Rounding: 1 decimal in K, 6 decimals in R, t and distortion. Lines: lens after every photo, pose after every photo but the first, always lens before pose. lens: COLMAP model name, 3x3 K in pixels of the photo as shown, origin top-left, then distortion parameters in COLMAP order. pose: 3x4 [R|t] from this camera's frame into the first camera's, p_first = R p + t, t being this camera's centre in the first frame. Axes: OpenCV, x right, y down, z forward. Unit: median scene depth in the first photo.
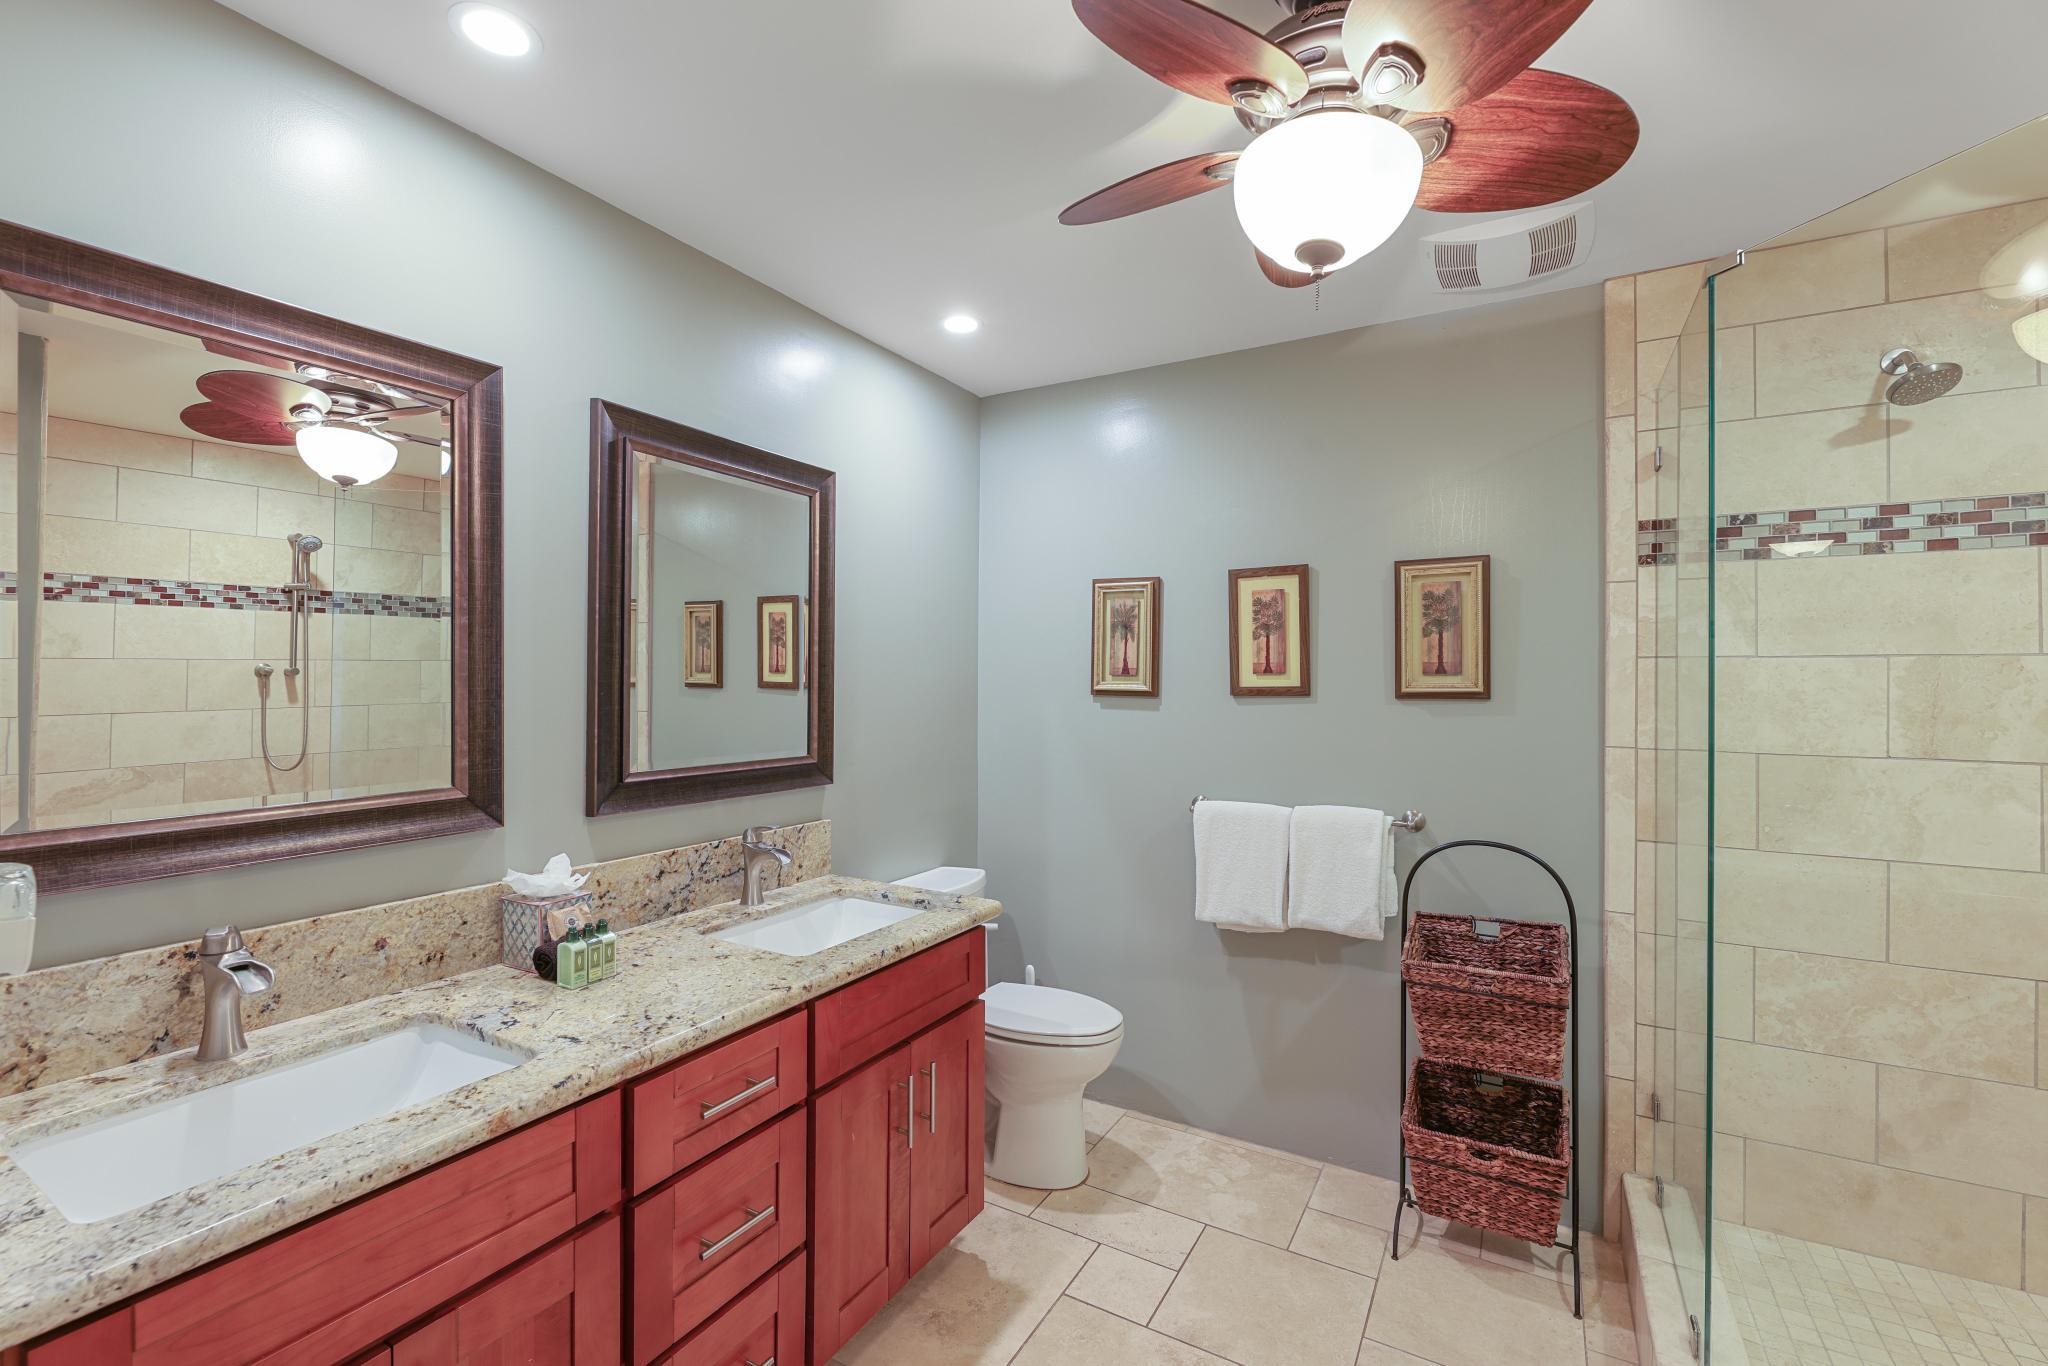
lens RADIAL K [[857.8, 0, 1023.8], [0, 857.8, 682.9], [0, 0, 1]] dist [-0.000273, -0.000508]
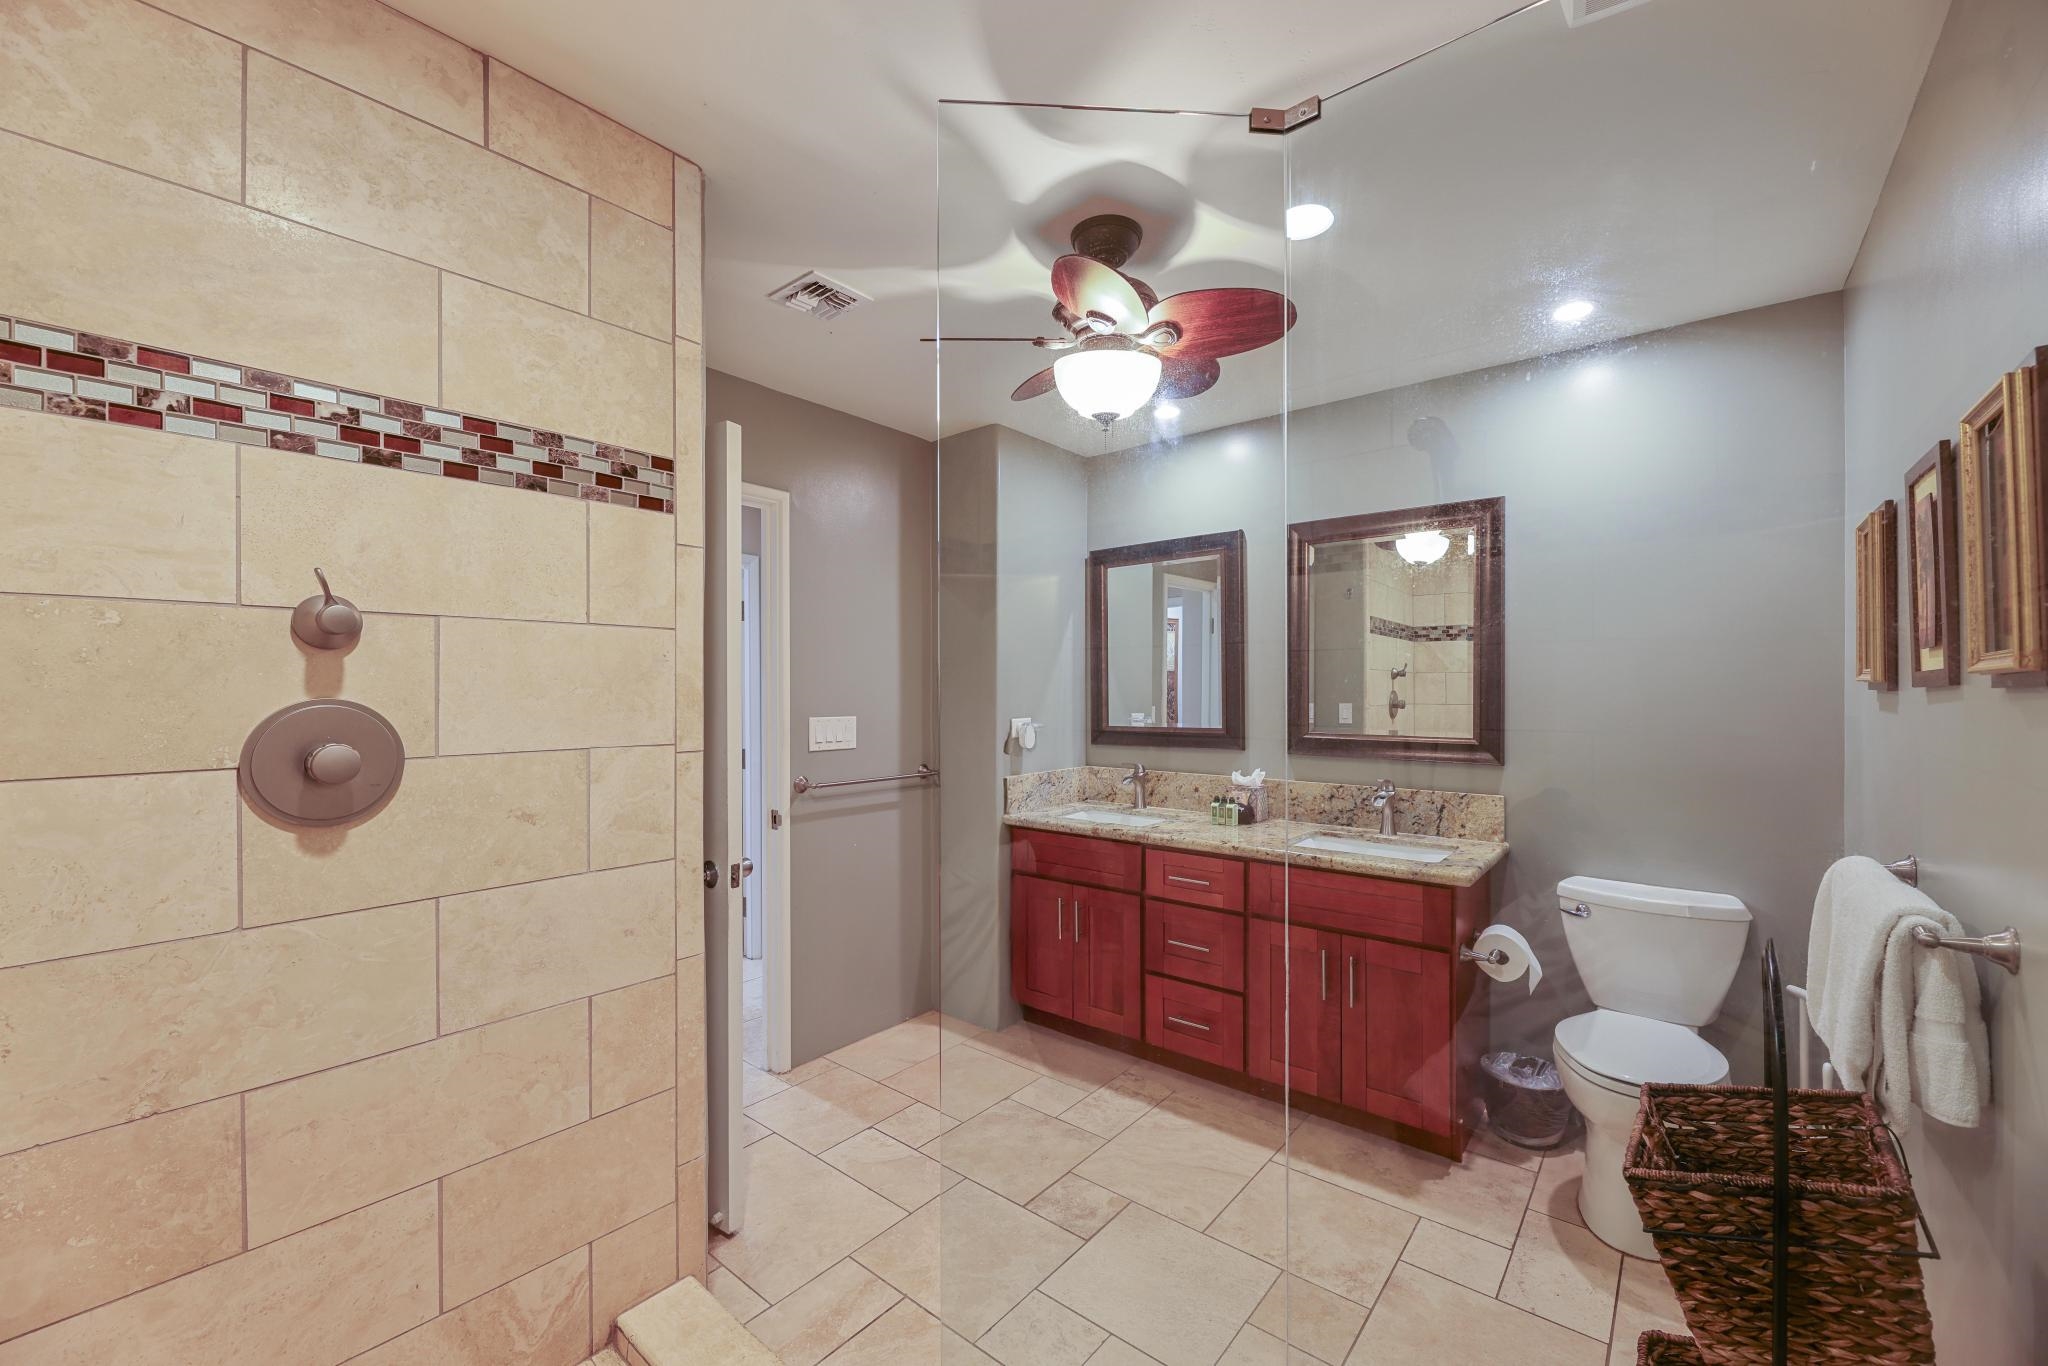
lens RADIAL K [[825.4, 0, 1027.3], [0, 825.4, 691.3], [0, 0, 1]] dist [-0.004734, -0.000572]
pose [[-0.167354, 0.000164, -0.985897, 1.261582], [0.005231, 0.999986, -0.000722, 0.018430], [0.985883, -0.005278, -0.167353, 0.707503]]
